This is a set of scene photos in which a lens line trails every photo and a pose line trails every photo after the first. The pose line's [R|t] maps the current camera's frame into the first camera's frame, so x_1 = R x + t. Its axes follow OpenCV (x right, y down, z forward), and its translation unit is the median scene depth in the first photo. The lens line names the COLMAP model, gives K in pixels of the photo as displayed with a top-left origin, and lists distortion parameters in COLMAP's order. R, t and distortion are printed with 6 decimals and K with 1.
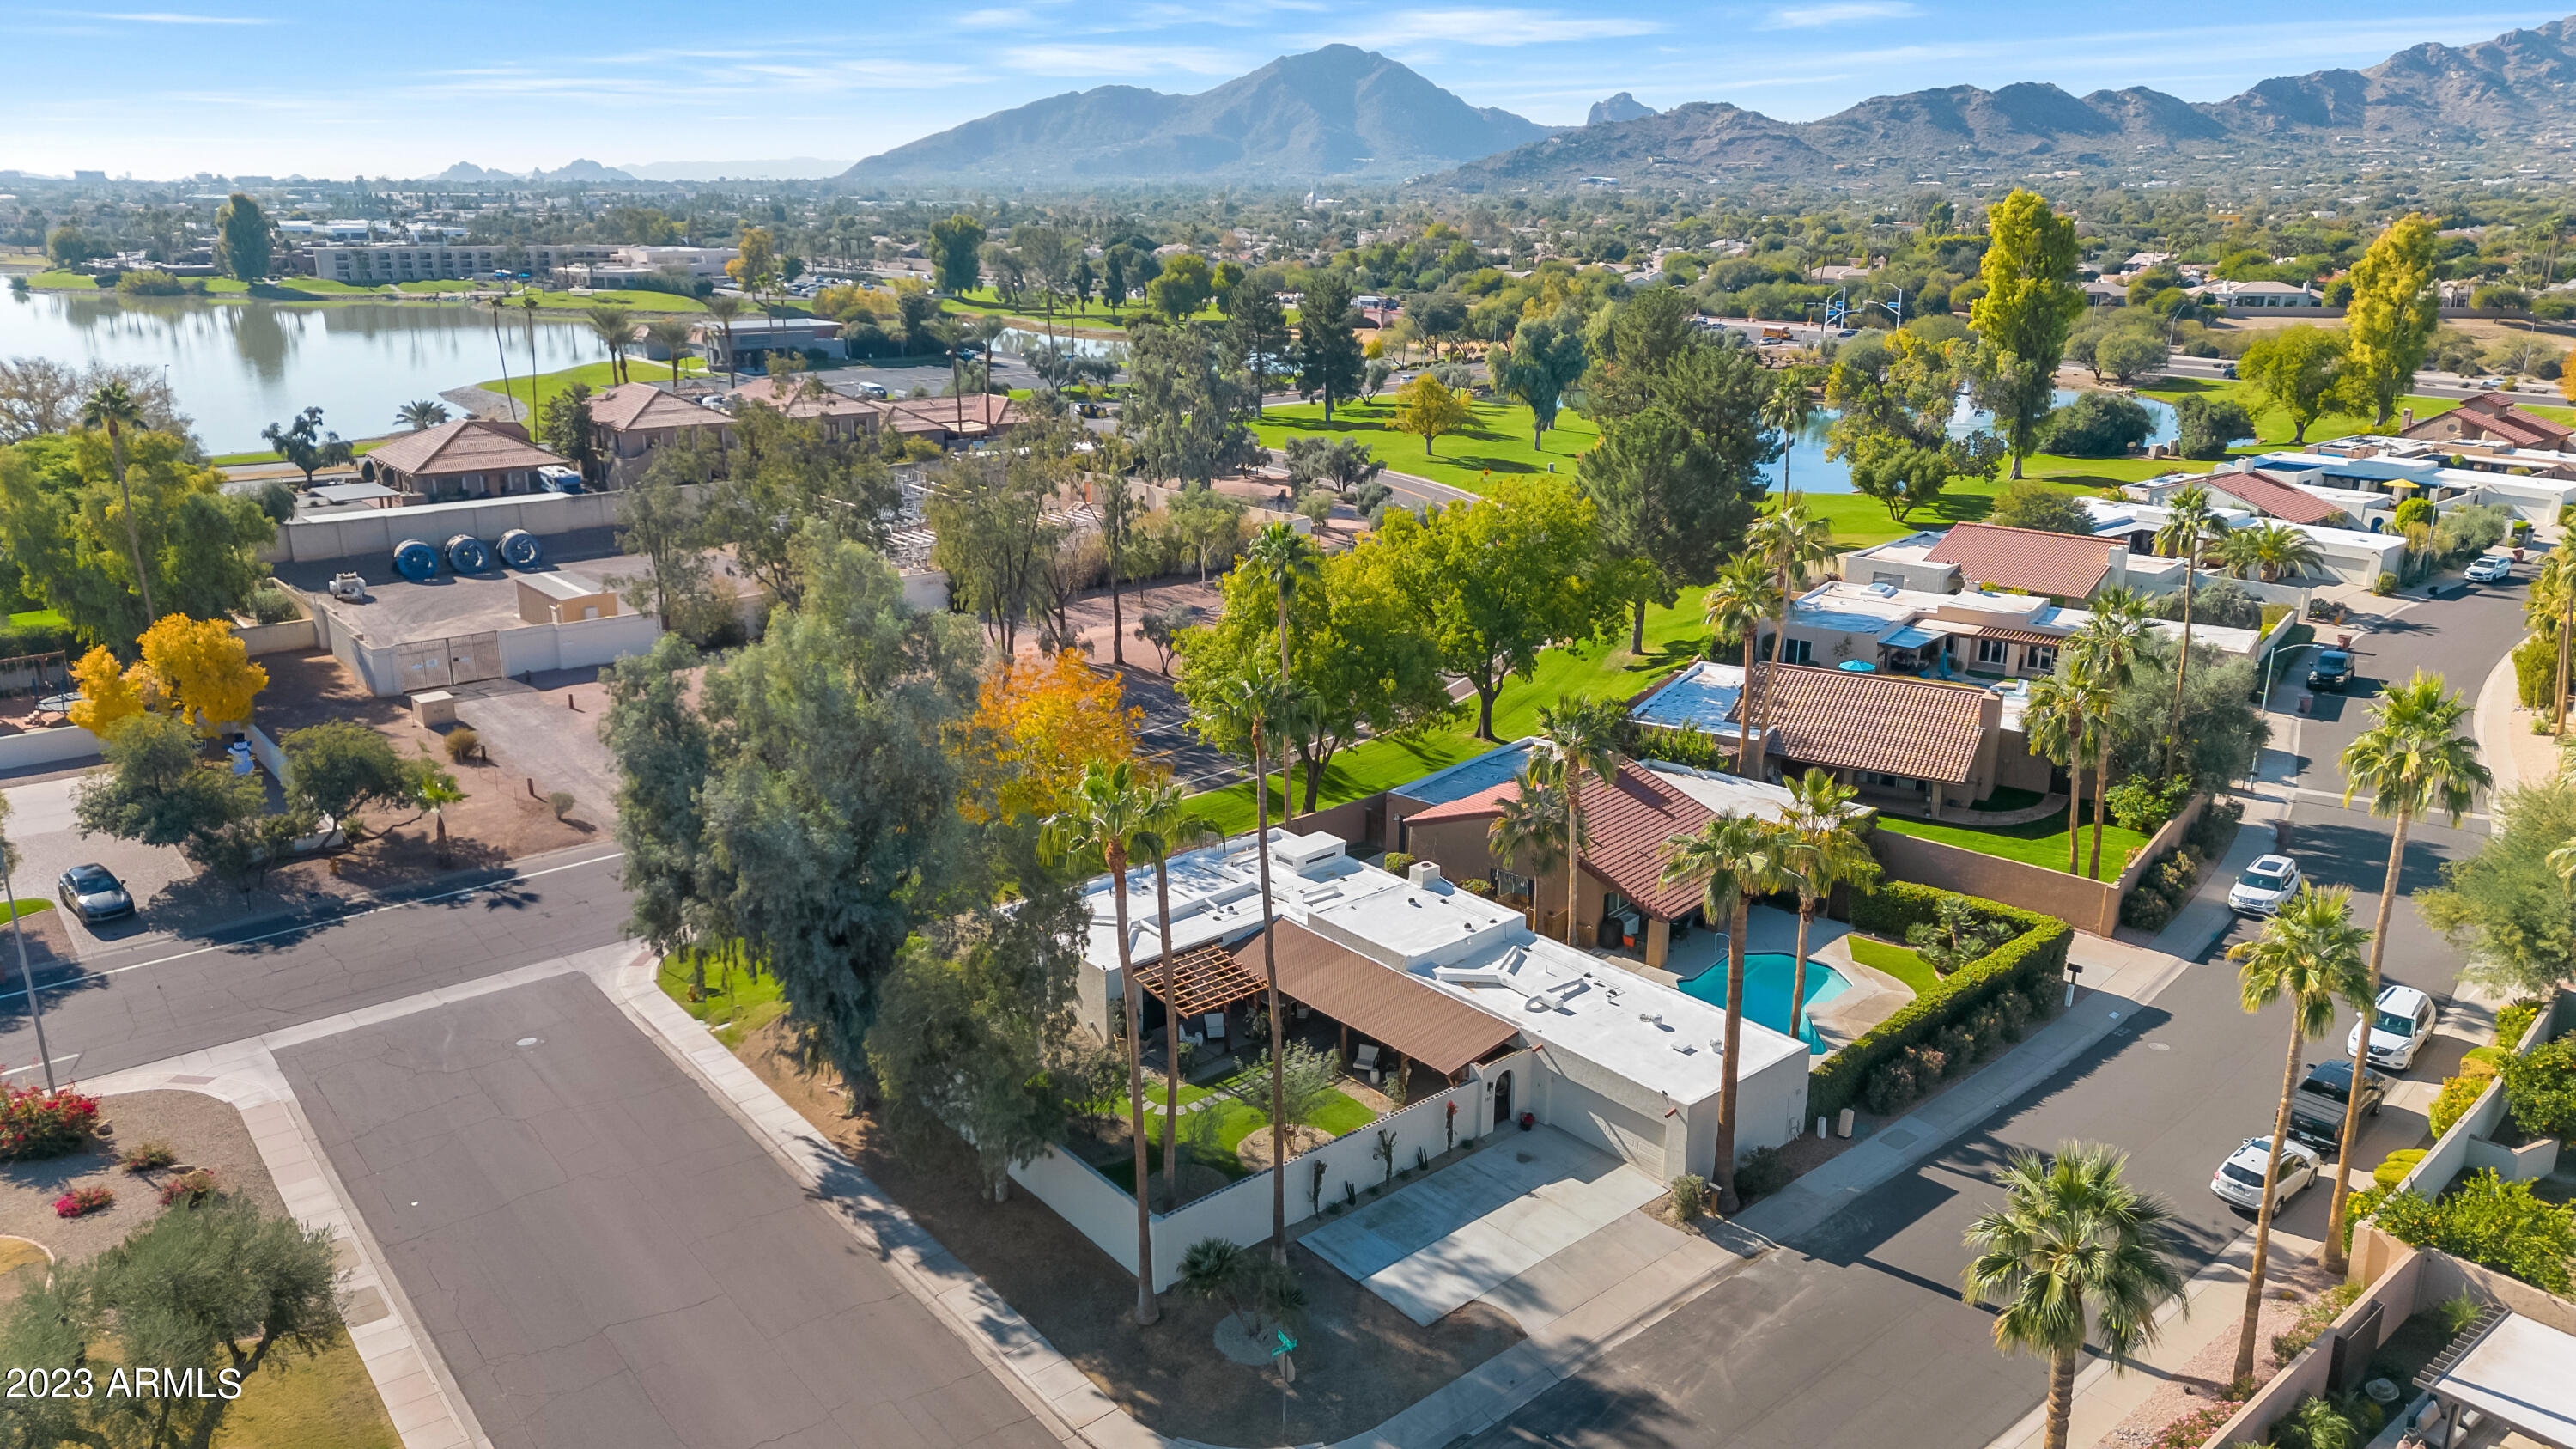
lens RADIAL K [[1788.6, 0, 1288.0], [0, 1788.6, 724.5], [0, 0, 1]] dist [0.090499, -0.099333]
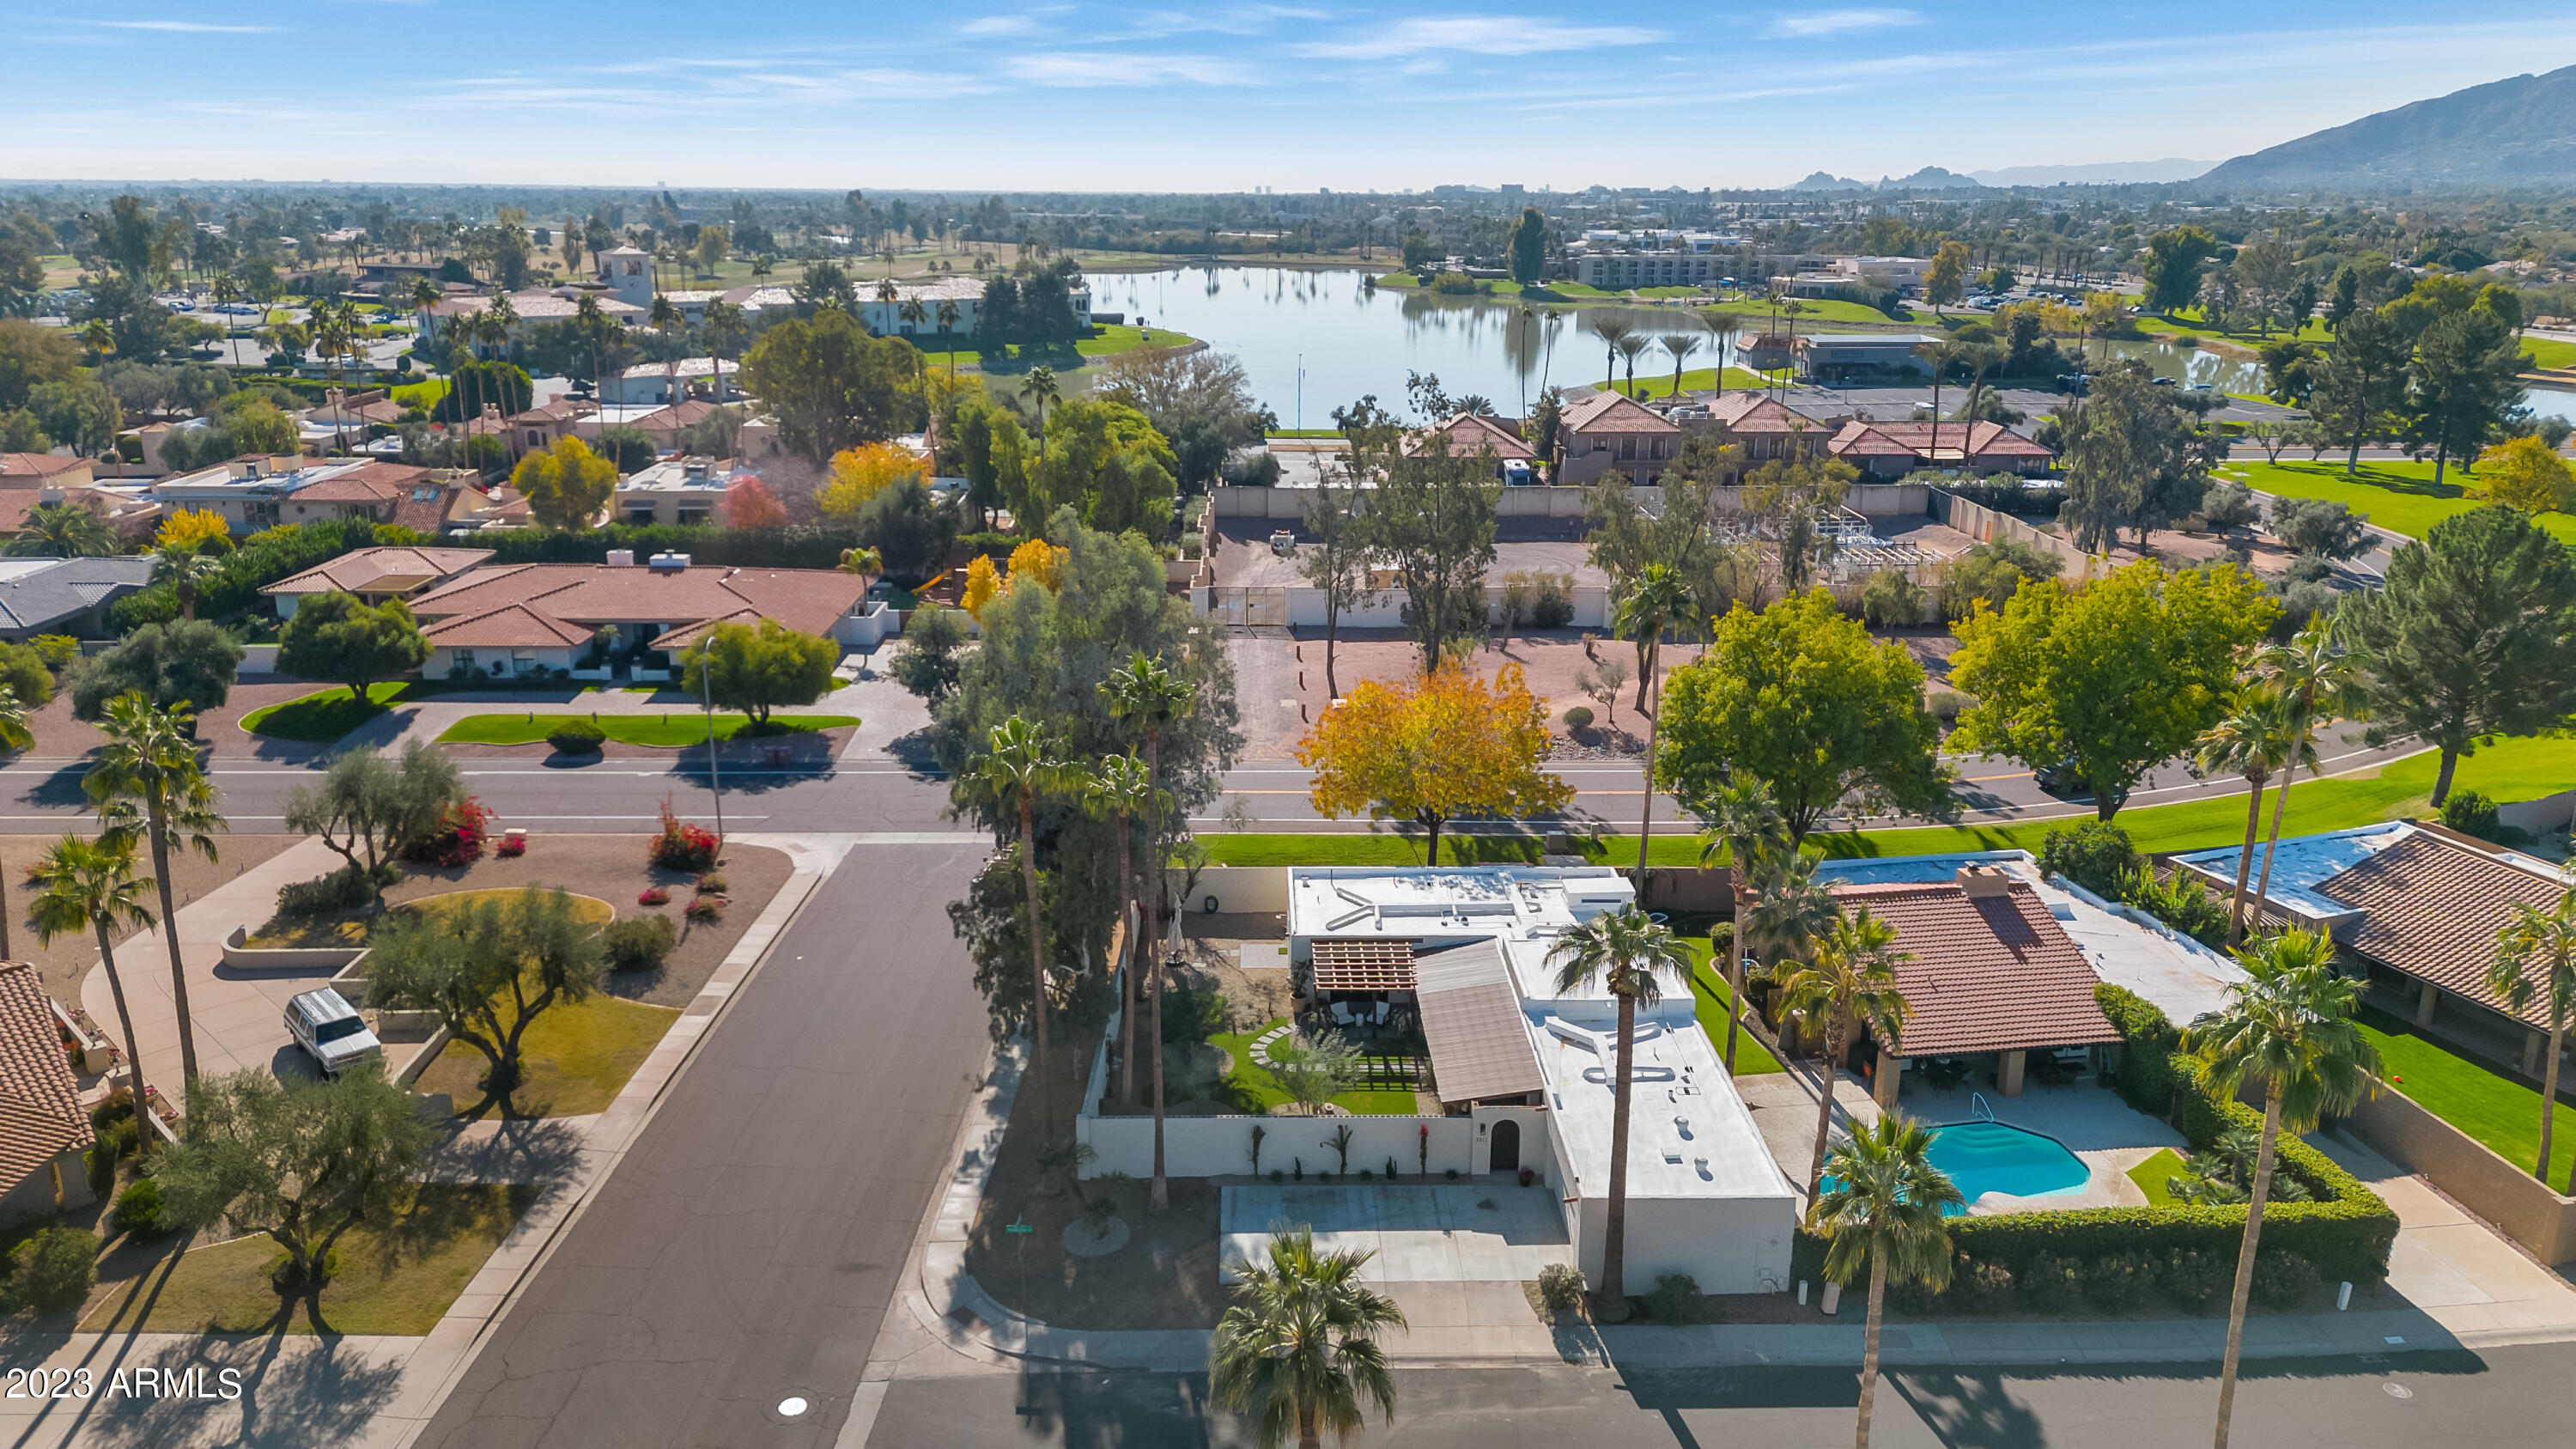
lens RADIAL K [[1778.1, 0, 1284.5], [0, 1778.1, 754.7], [0, 0, 1]] dist [0.093988, -0.101406]
pose [[0.772214, 0.191154, -0.605926, 0.140146], [-0.182873, 0.980182, 0.076162, -0.014643], [0.608476, 0.051994, 0.791867, 0.027841]]
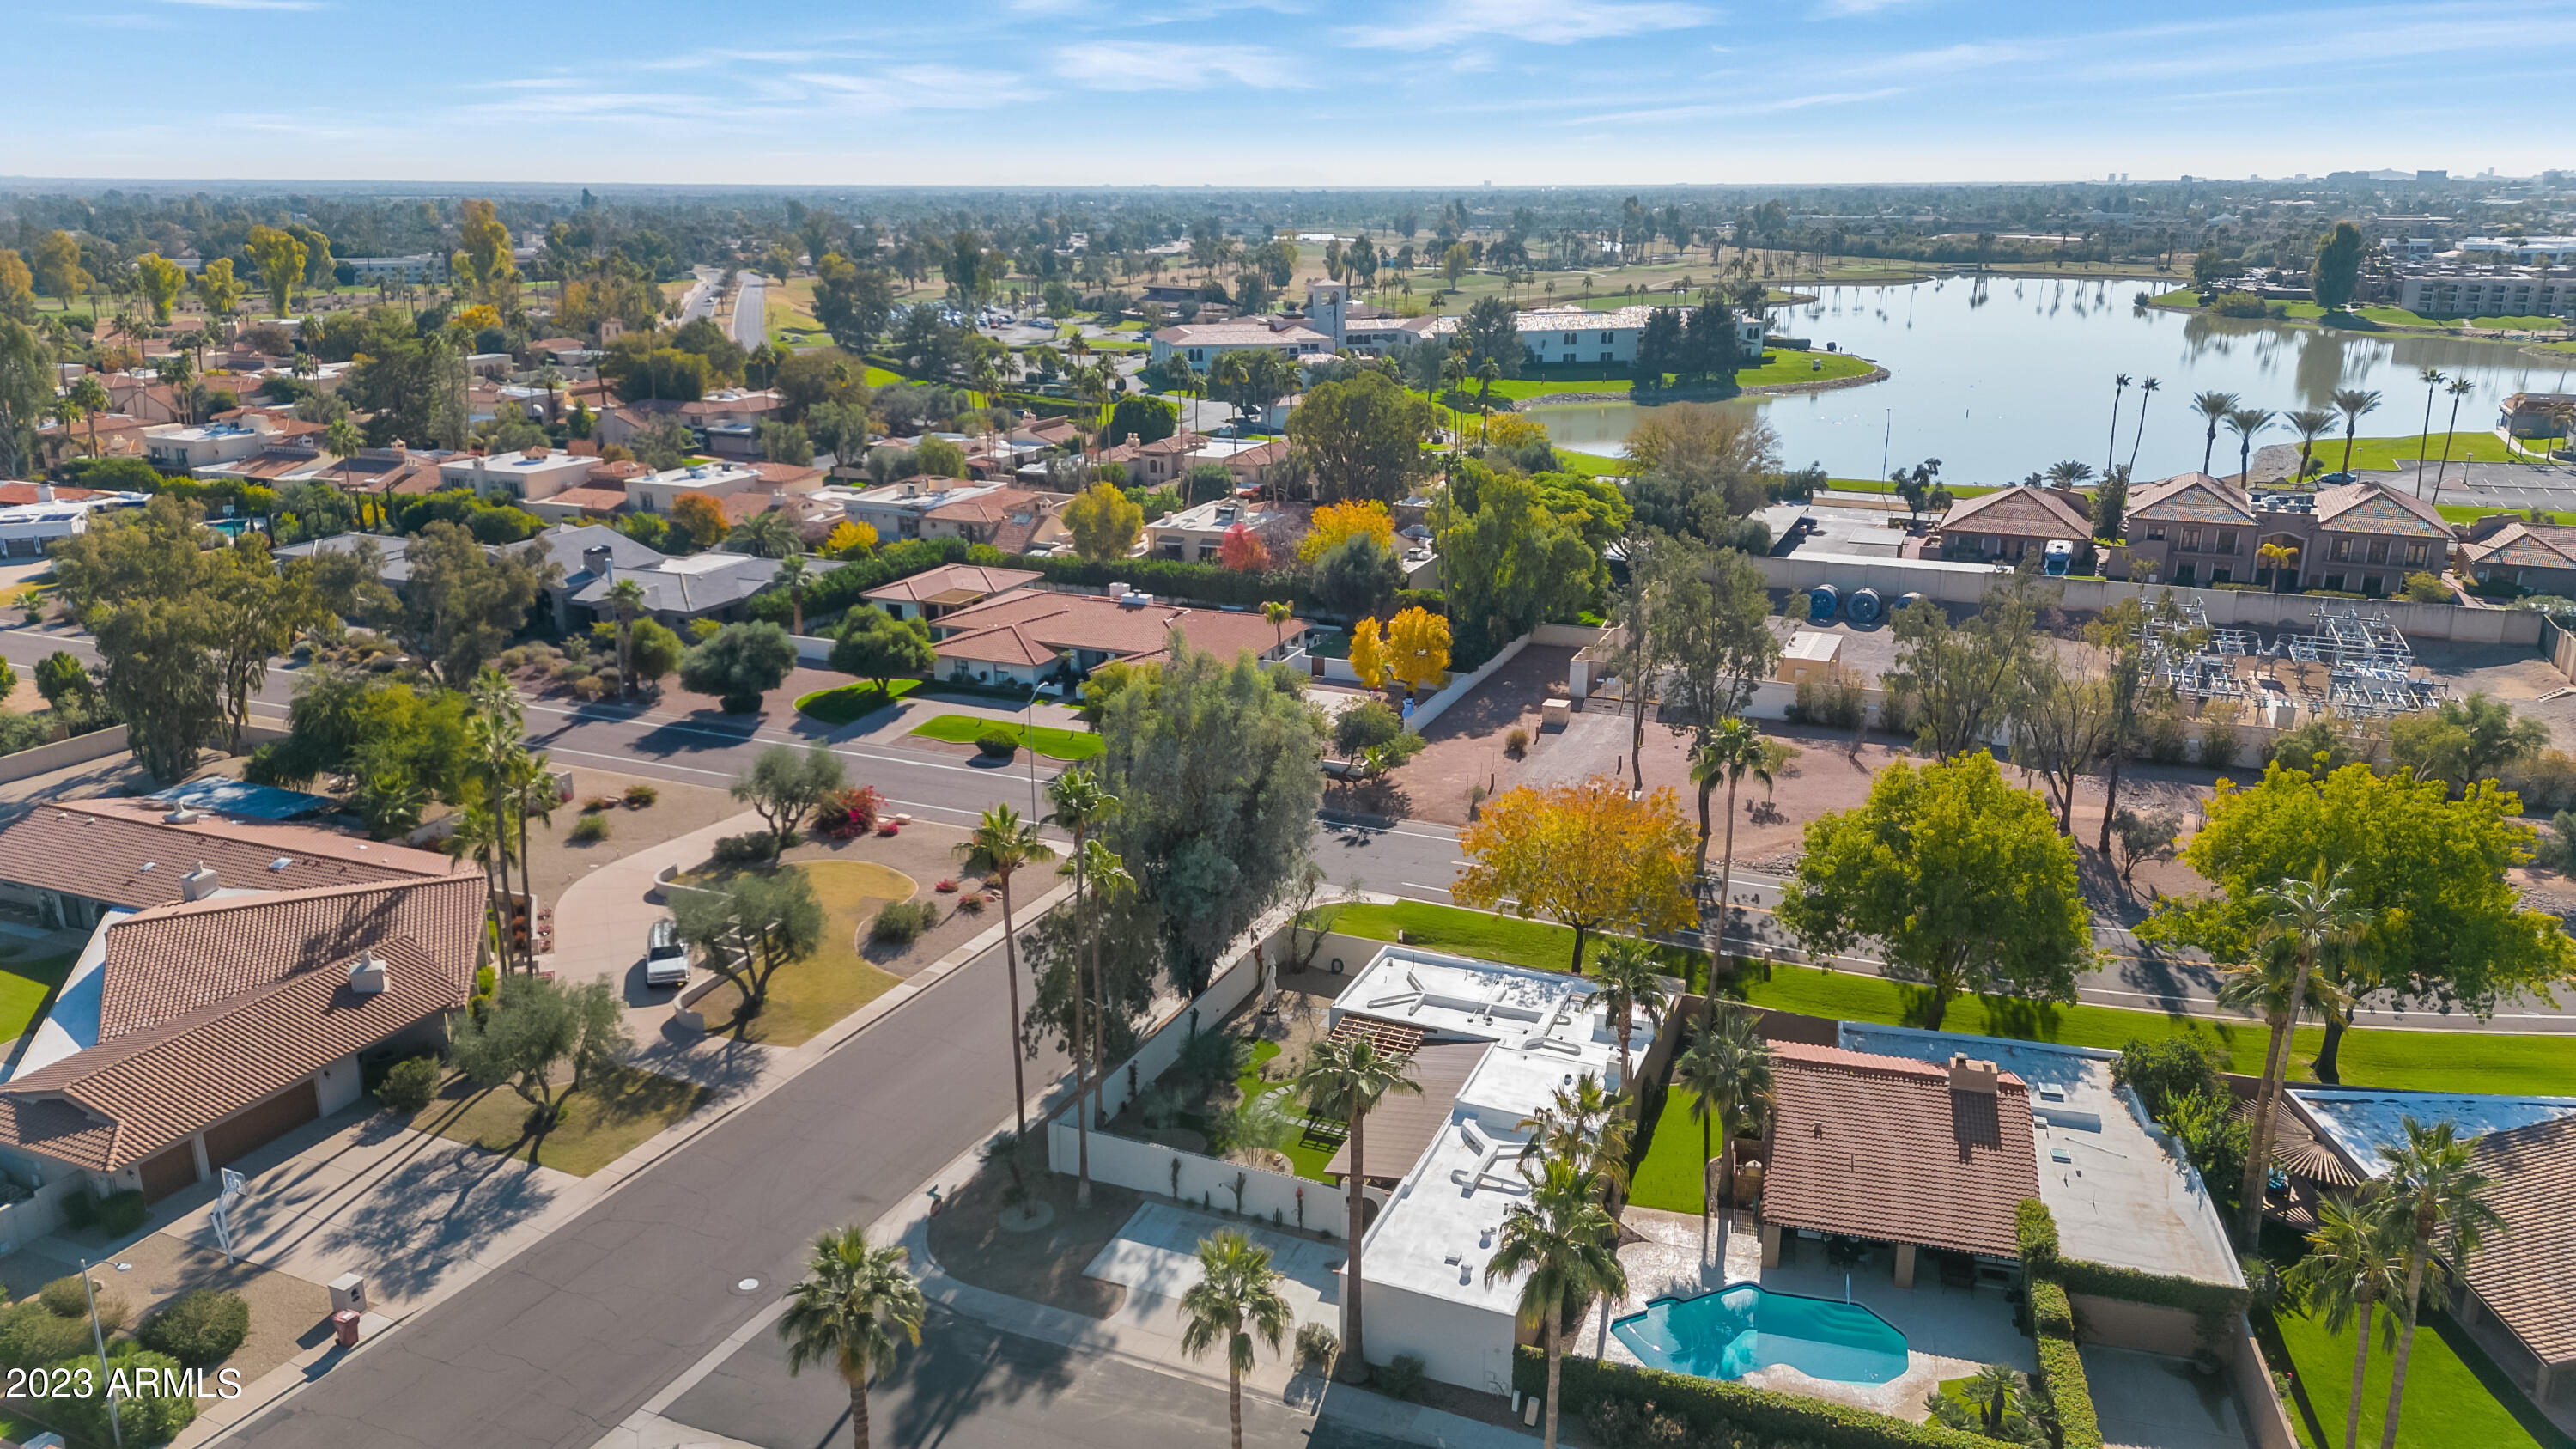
lens RADIAL K [[1788.6, 0, 1288.0], [0, 1788.6, 724.5], [0, 0, 1]] dist [0.090499, -0.099333]
pose [[0.440249, 0.255287, -0.860819, 0.243891], [-0.252930, 0.955164, 0.153910, -0.064115], [0.861514, 0.149968, 0.485080, 0.079465]]
